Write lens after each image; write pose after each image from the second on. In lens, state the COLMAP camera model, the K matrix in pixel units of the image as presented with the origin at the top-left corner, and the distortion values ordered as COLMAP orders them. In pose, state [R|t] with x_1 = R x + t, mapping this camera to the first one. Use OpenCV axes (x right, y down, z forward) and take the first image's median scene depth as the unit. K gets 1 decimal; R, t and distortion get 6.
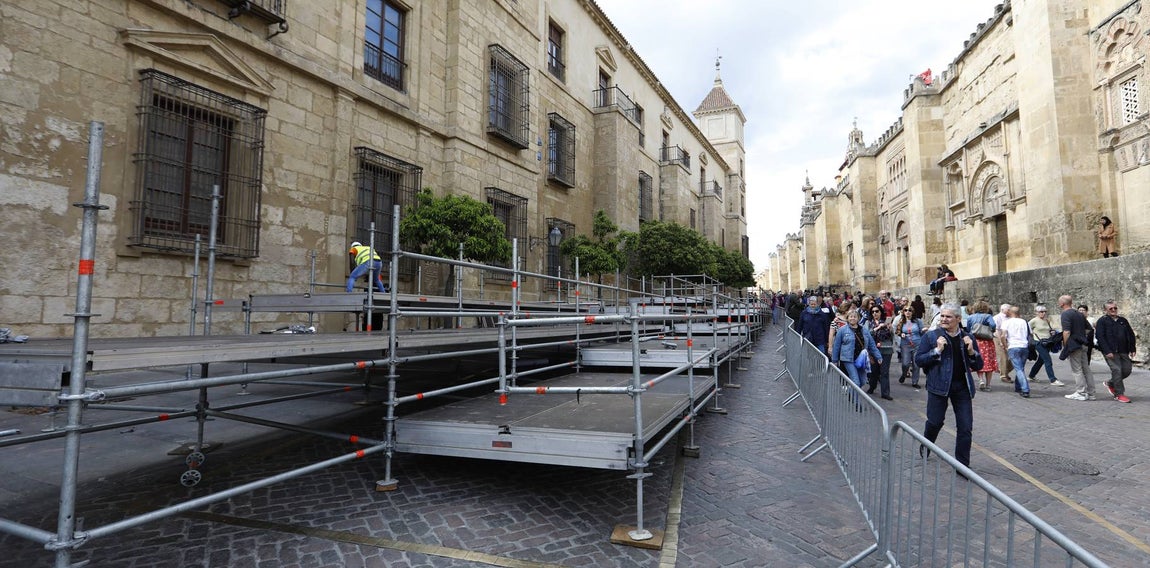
lens RADIAL K [[549.7, 0, 613.3], [0, 549.7, 274.4], [0, 0, 1]] dist [0.000111, 0.001152]
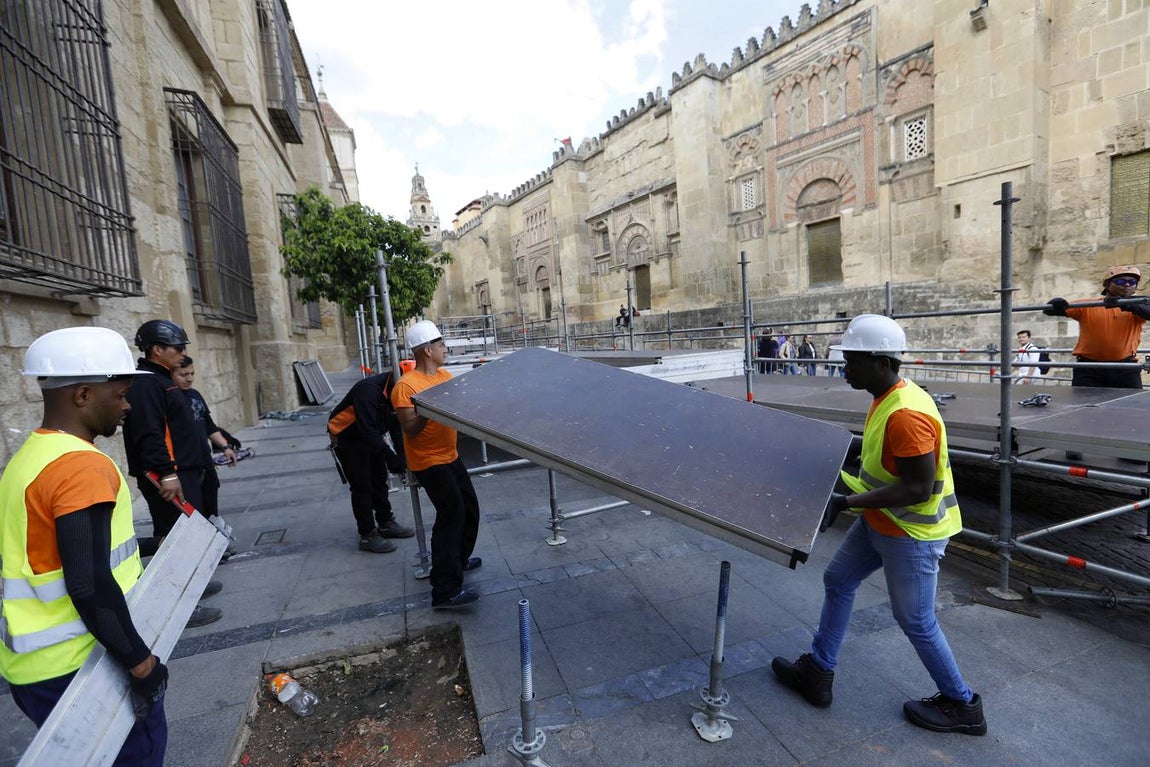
lens RADIAL K [[511.1, 0, 581.2], [0, 511.1, 382.9], [0, 0, 1]] dist [-0.002900, 0.001262]
pose [[0.725954, -0.109744, 0.678931, -0.390239], [0.015104, 0.989492, 0.143794, -0.008679], [-0.687577, -0.094133, 0.719984, 0.241308]]
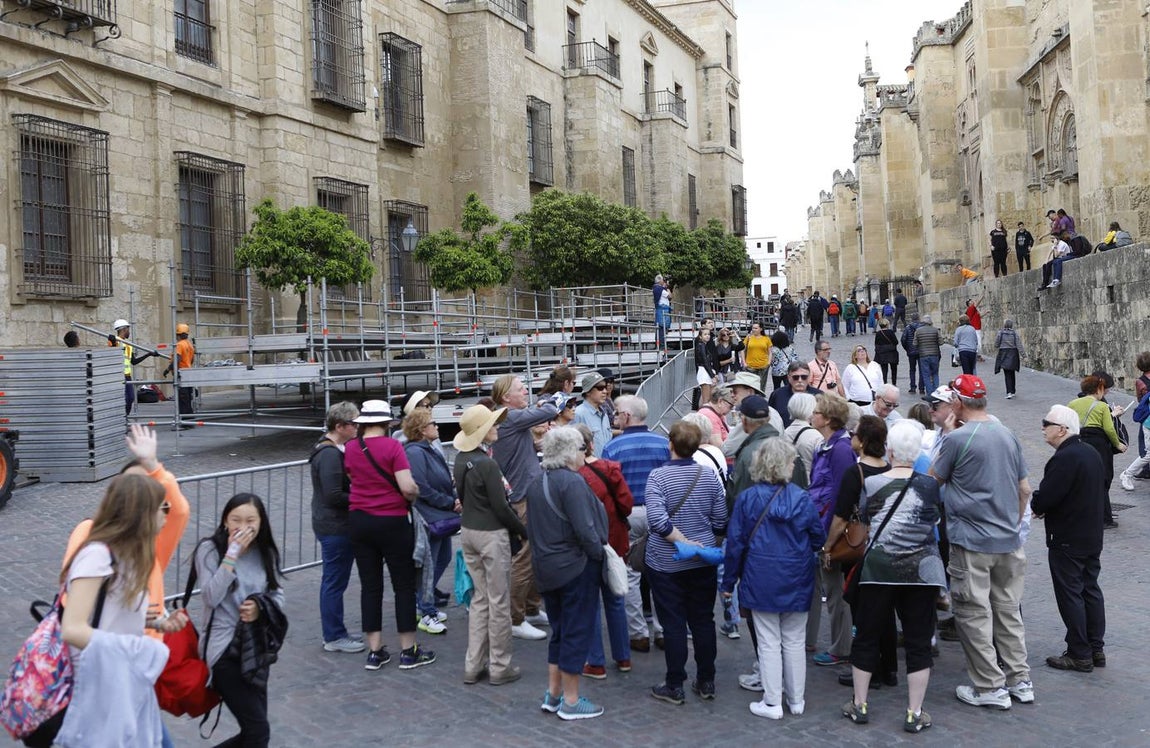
lens RADIAL K [[1337.4, 0, 610.3], [0, 1337.4, 356.9], [0, 0, 1]] dist [-0.000533, 0.000320]
pose [[0.994324, -0.037953, 0.099398, -0.027883], [0.029927, 0.996262, 0.081031, -0.050051], [-0.102102, -0.077596, 0.991743, -0.745627]]
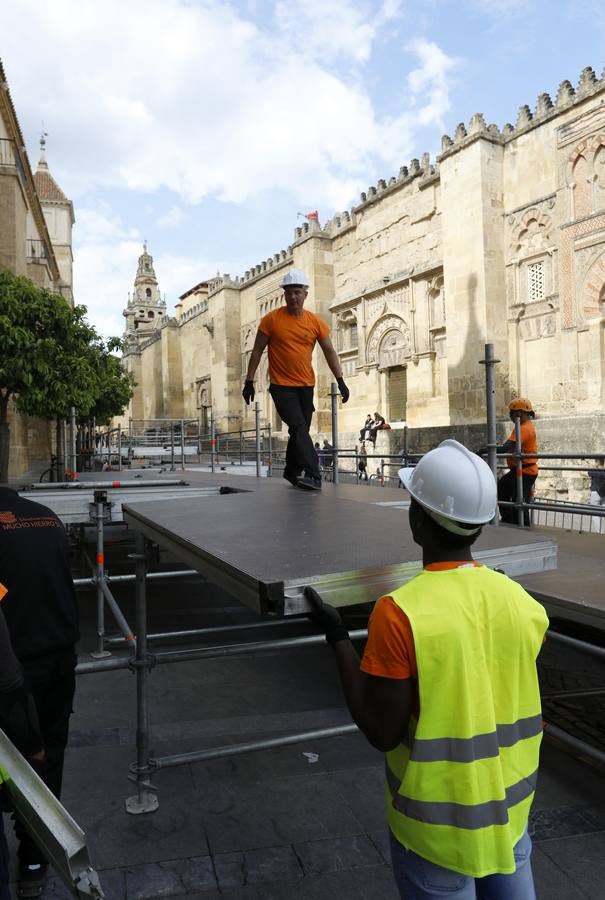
lens RADIAL K [[623.1, 0, 257.7], [0, 623.1, 437.2], [0, 0, 1]] dist [-0.003955, 0.001414]
pose [[0.798987, 0.002846, 0.601341, -0.332067], [-0.032749, 0.998711, 0.038785, -0.011462], [-0.600456, -0.050682, 0.798050, 0.258600]]
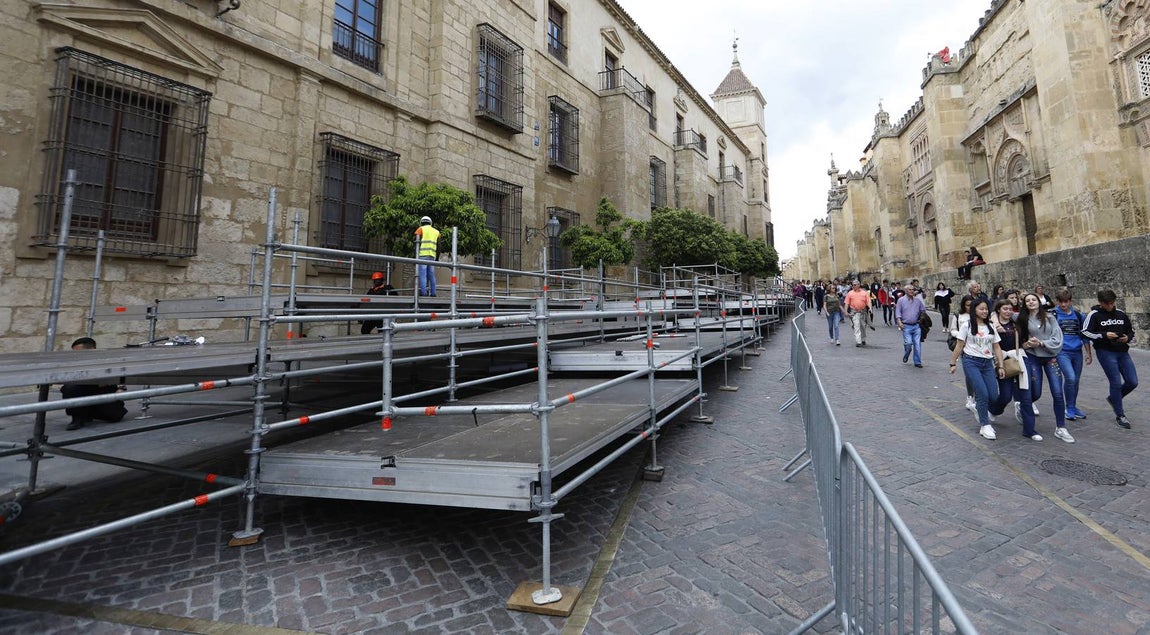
lens RADIAL K [[580.3, 0, 656.0], [0, 580.3, 227.5], [0, 0, 1]] dist [0.000512, 0.000857]
pose [[0.999231, -0.021297, 0.032926, 0.036041], [0.023451, 0.997511, -0.066491, 0.001401], [-0.031428, 0.067212, 0.997244, 0.025273]]
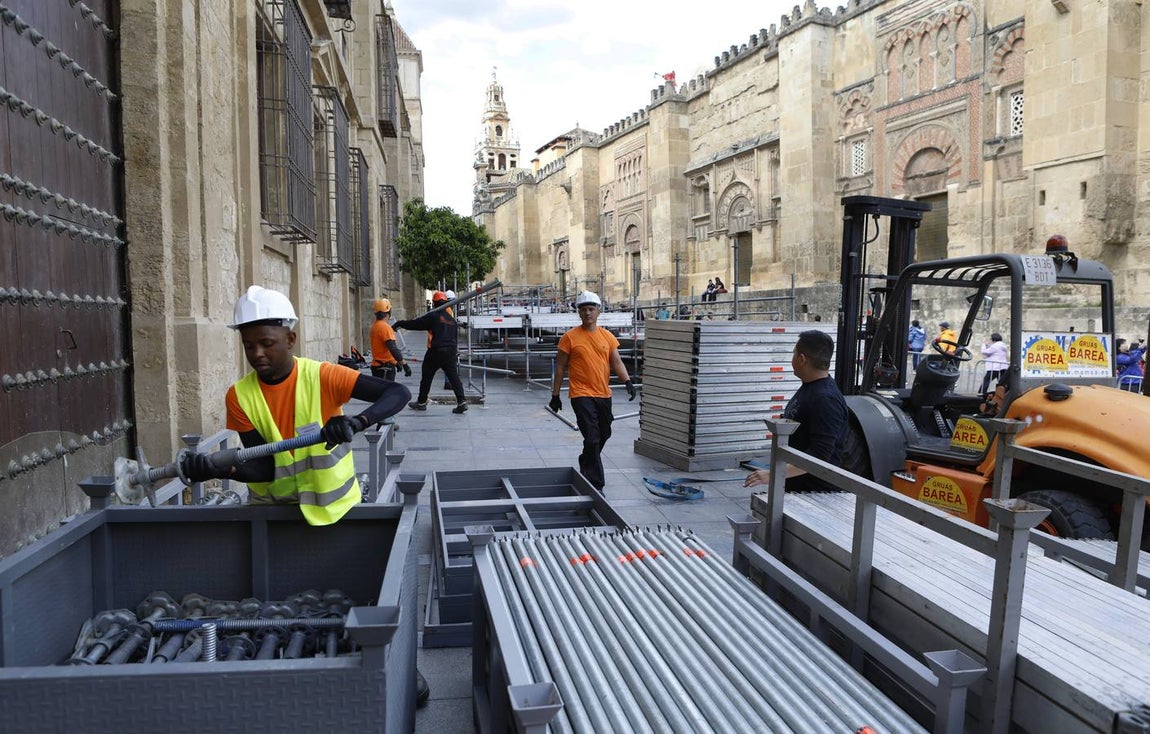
lens RADIAL K [[784.2, 0, 574.3], [0, 784.2, 370.6], [0, 0, 1]] dist [-0.007384, 0.003746]
pose [[0.842794, -0.043655, 0.536463, -0.616414], [-0.028006, 0.991798, 0.124706, -0.025976], [-0.537508, -0.120126, 0.834659, -0.236033]]
